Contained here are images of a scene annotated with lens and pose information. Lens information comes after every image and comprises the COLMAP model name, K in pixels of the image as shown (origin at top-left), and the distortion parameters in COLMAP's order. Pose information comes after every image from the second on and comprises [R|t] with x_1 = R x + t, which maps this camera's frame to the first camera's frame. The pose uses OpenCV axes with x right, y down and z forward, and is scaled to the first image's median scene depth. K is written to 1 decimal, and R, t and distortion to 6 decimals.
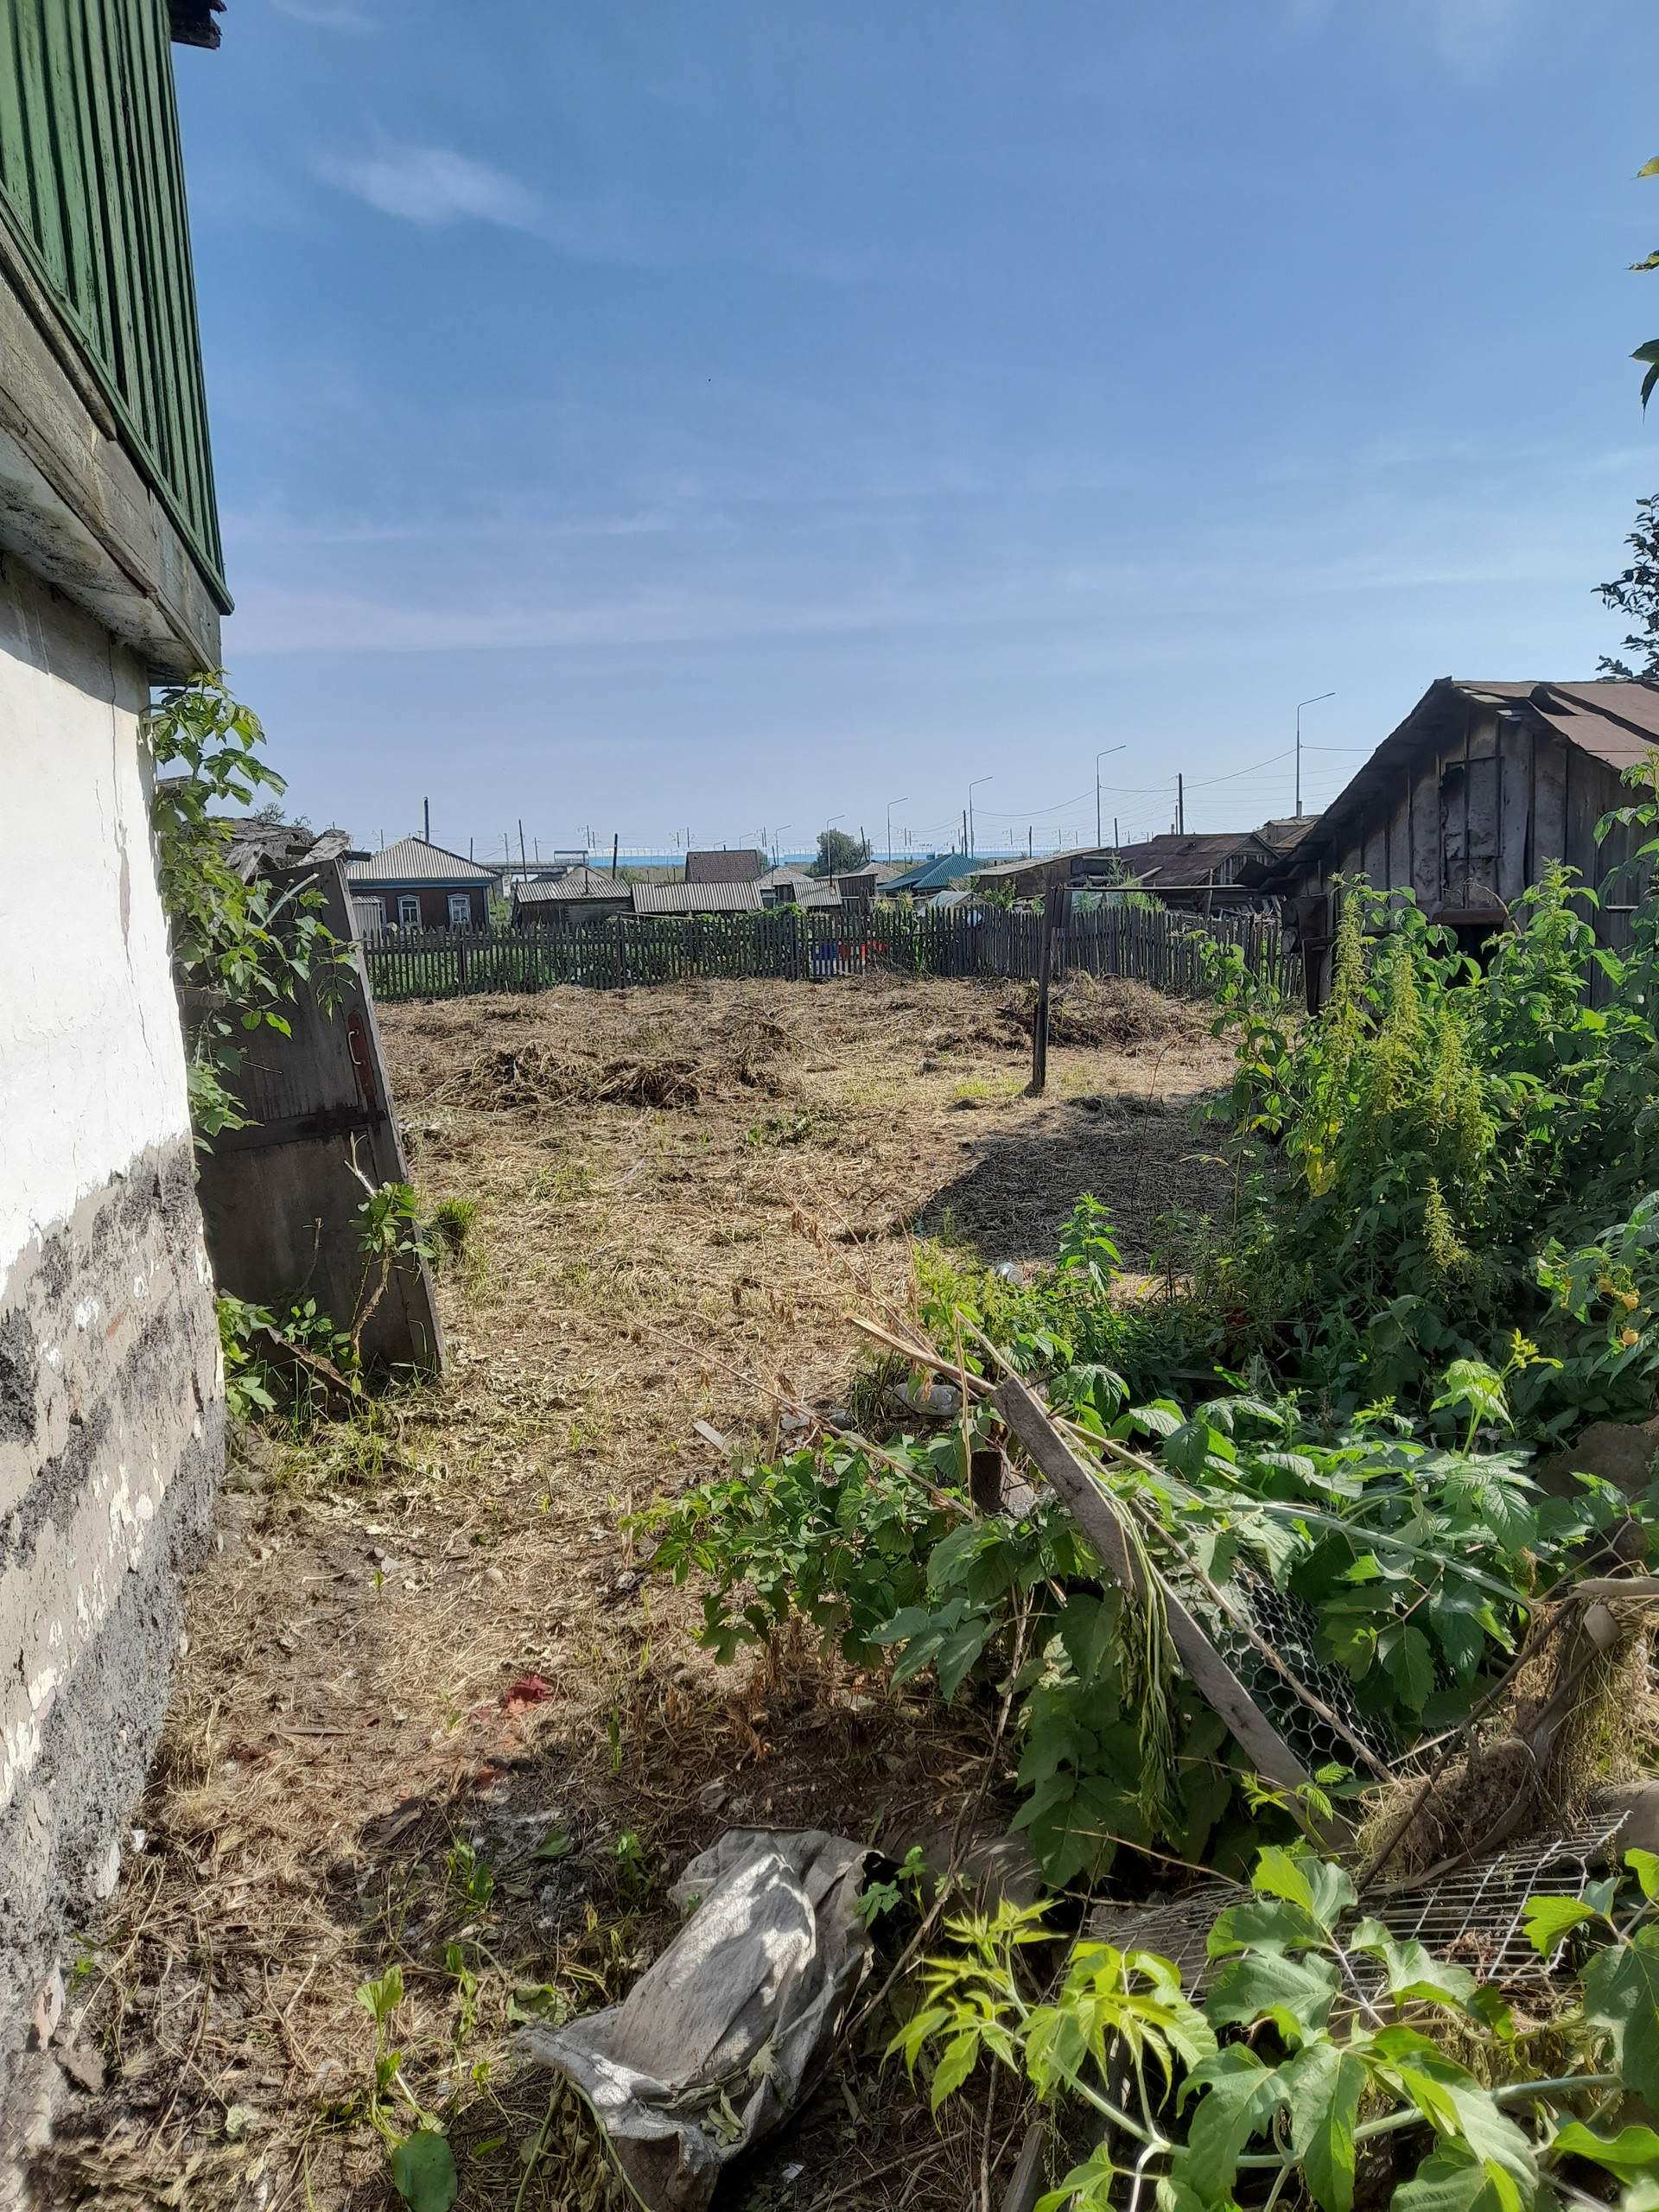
lens RADIAL K [[1597.5, 0, 828.7], [0, 1597.5, 1108.1], [0, 0, 1]] dist [0.019126, -0.000162]
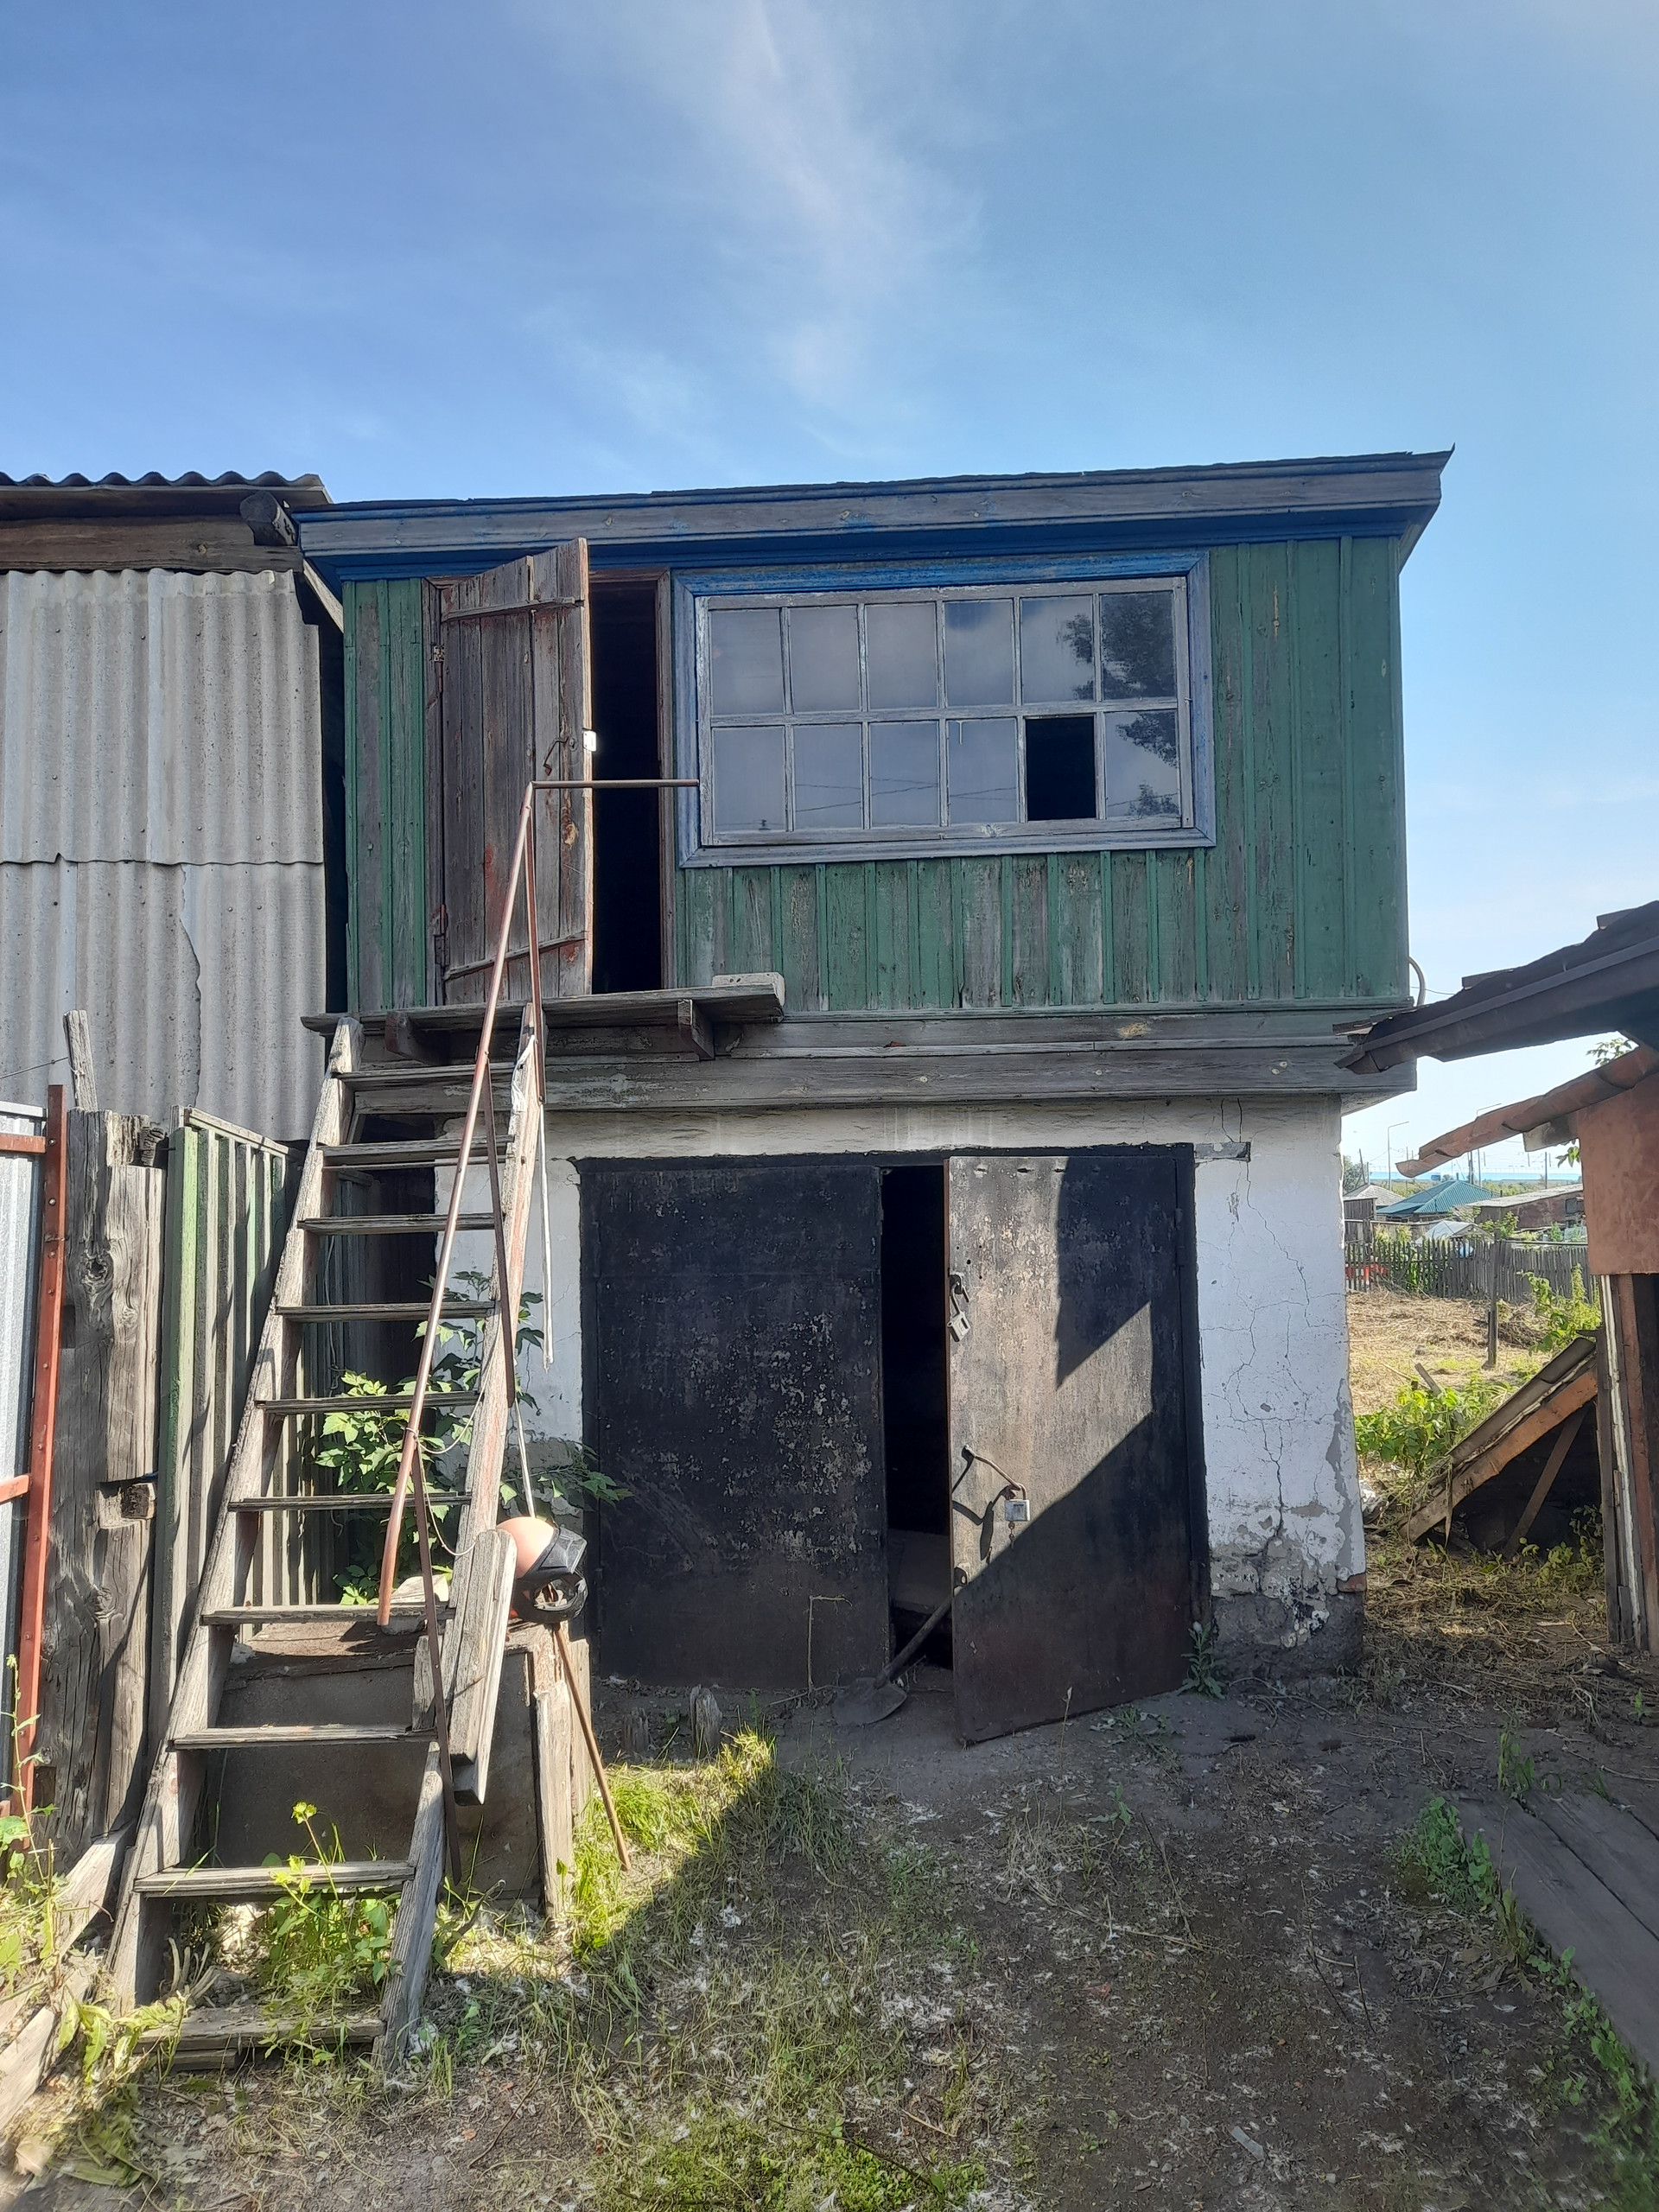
lens RADIAL K [[1597.5, 0, 828.7], [0, 1597.5, 1102.5], [0, 0, 1]] dist [0.019126, -0.000162]
pose [[0.955397, 0.016092, -0.294886, -0.022958], [-0.072924, 0.980449, -0.182763, 0.049496], [0.286179, 0.196115, 0.937891, -0.512680]]
